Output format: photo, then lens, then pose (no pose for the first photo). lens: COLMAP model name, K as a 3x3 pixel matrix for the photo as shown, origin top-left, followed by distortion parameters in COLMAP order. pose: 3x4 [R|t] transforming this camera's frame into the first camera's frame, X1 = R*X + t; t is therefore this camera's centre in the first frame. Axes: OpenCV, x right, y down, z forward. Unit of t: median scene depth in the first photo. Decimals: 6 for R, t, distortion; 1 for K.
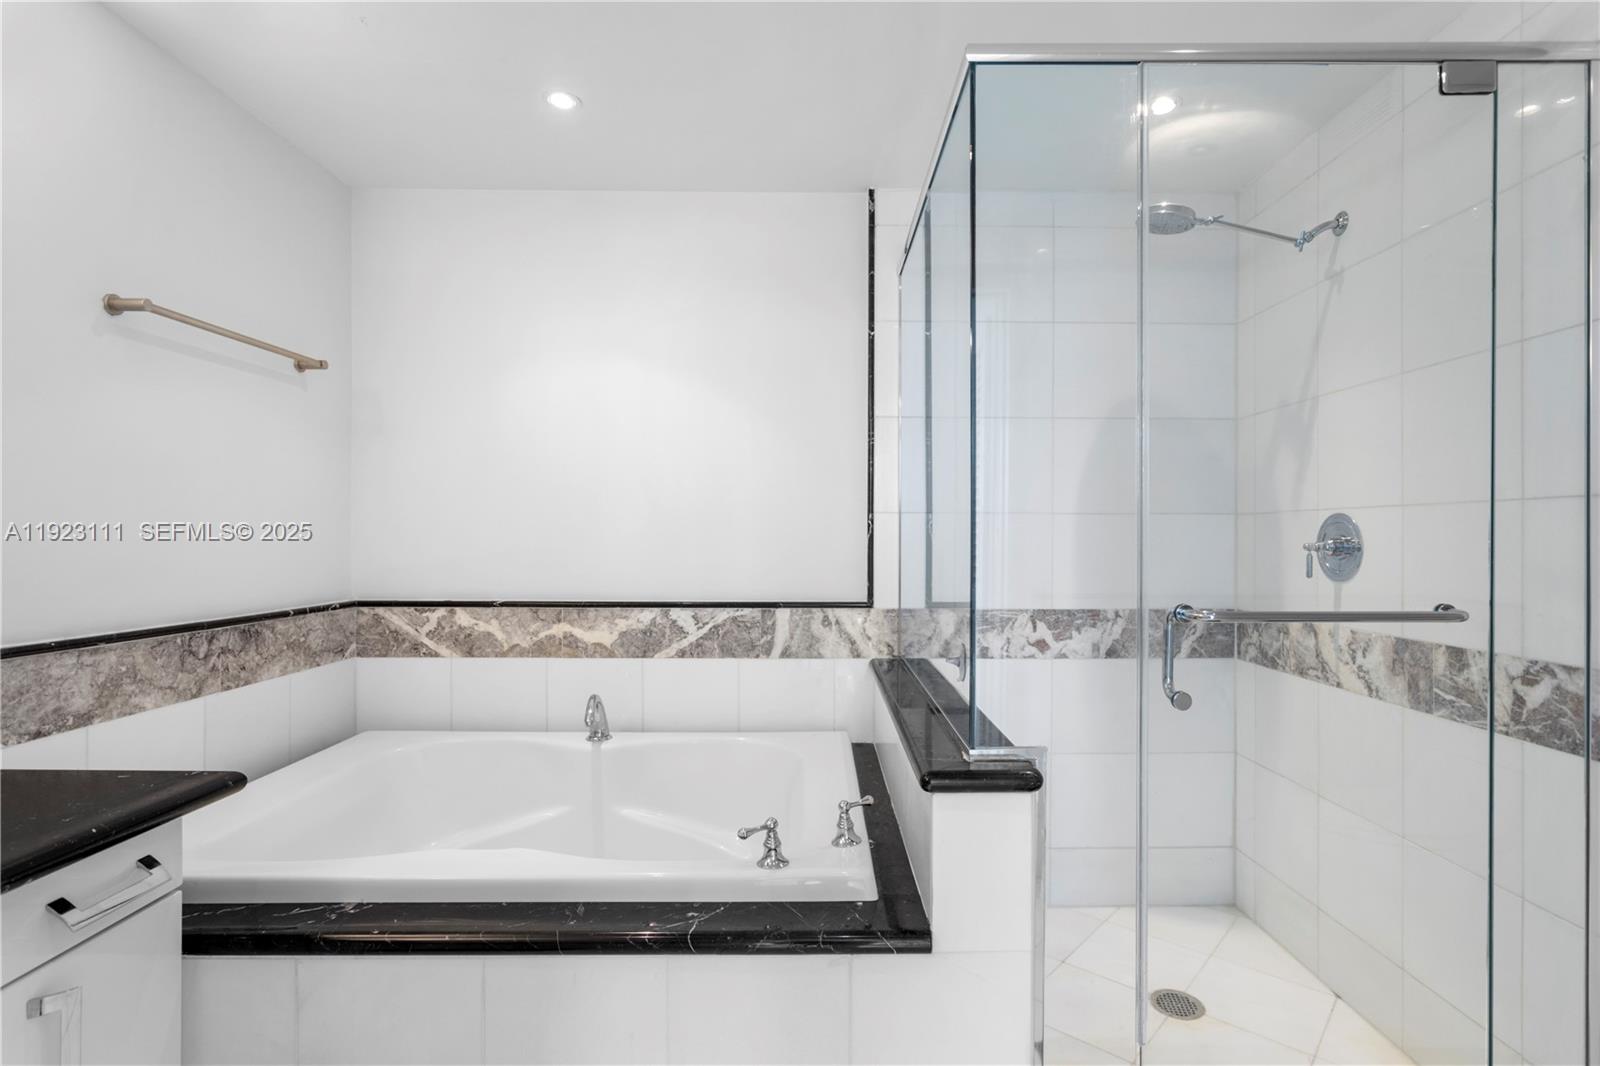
lens RADIAL K [[777.7, 0, 800.0], [0, 777.7, 533.0], [0, 0, 1]] dist [-0.004871, 0.001138]
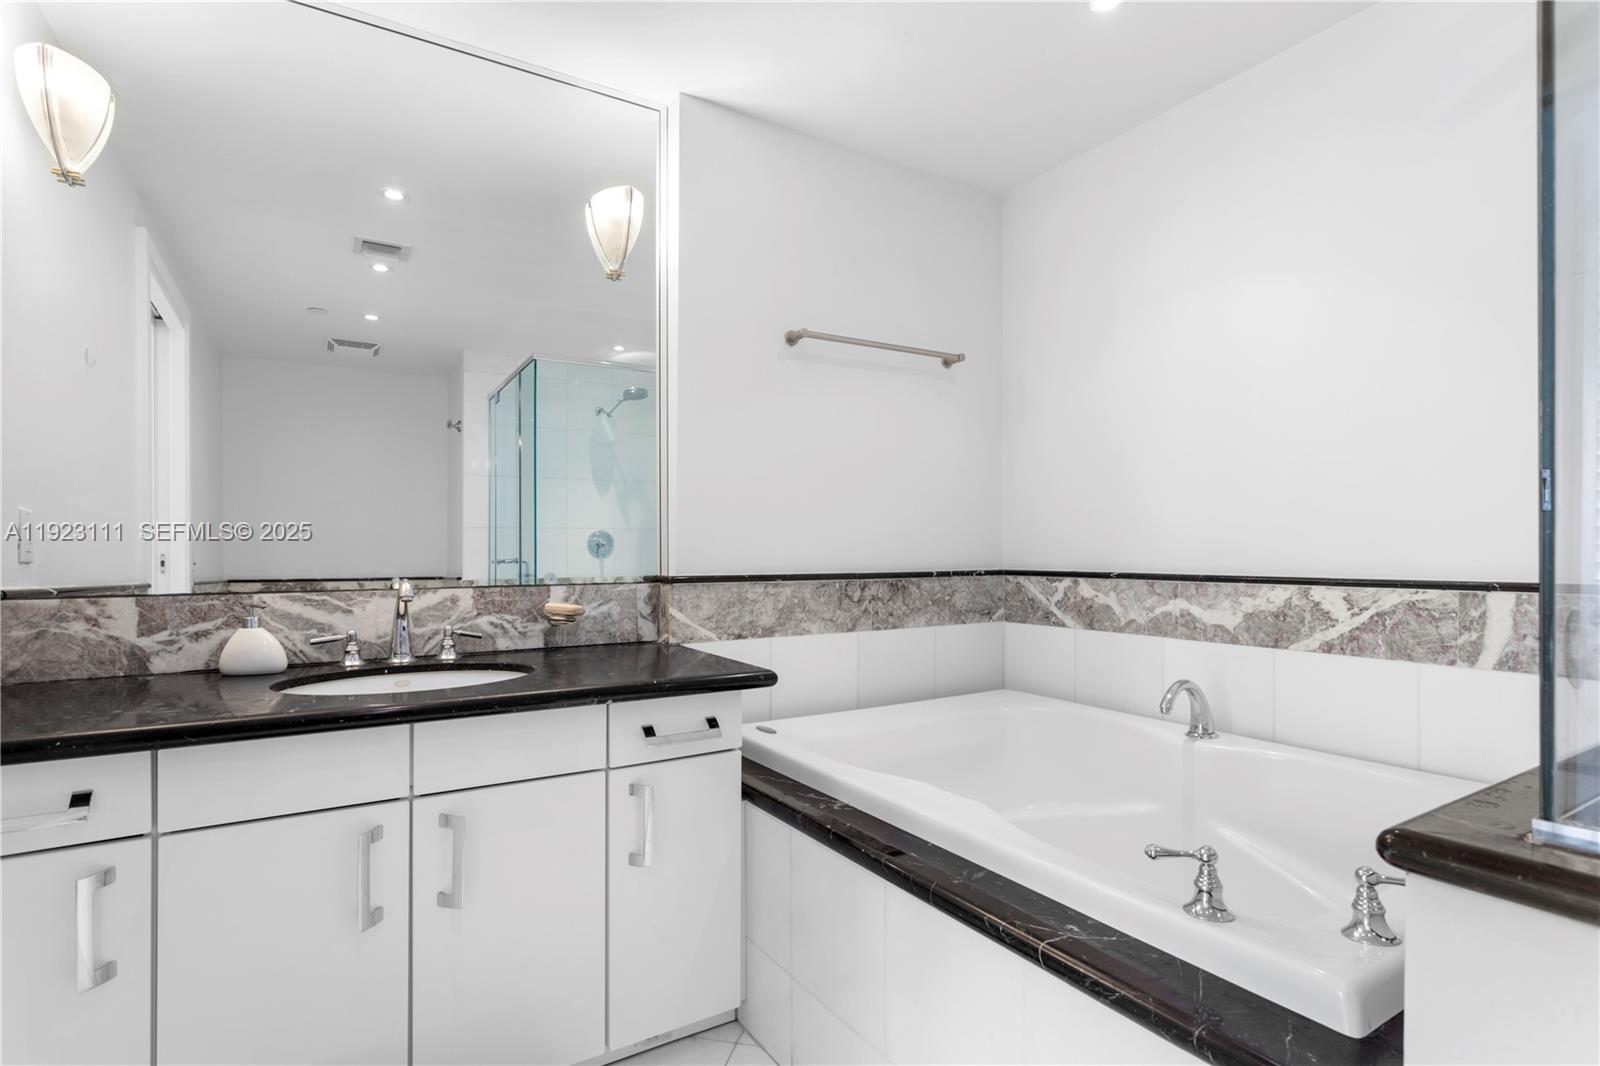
lens RADIAL K [[777.7, 0, 800.0], [0, 777.7, 533.0], [0, 0, 1]] dist [-0.004871, 0.001138]
pose [[0.541422, -0.018729, -0.840542, 0.198756], [0.009600, 0.999824, -0.016094, 0.053291], [0.840696, 0.000645, 0.541507, 0.178701]]
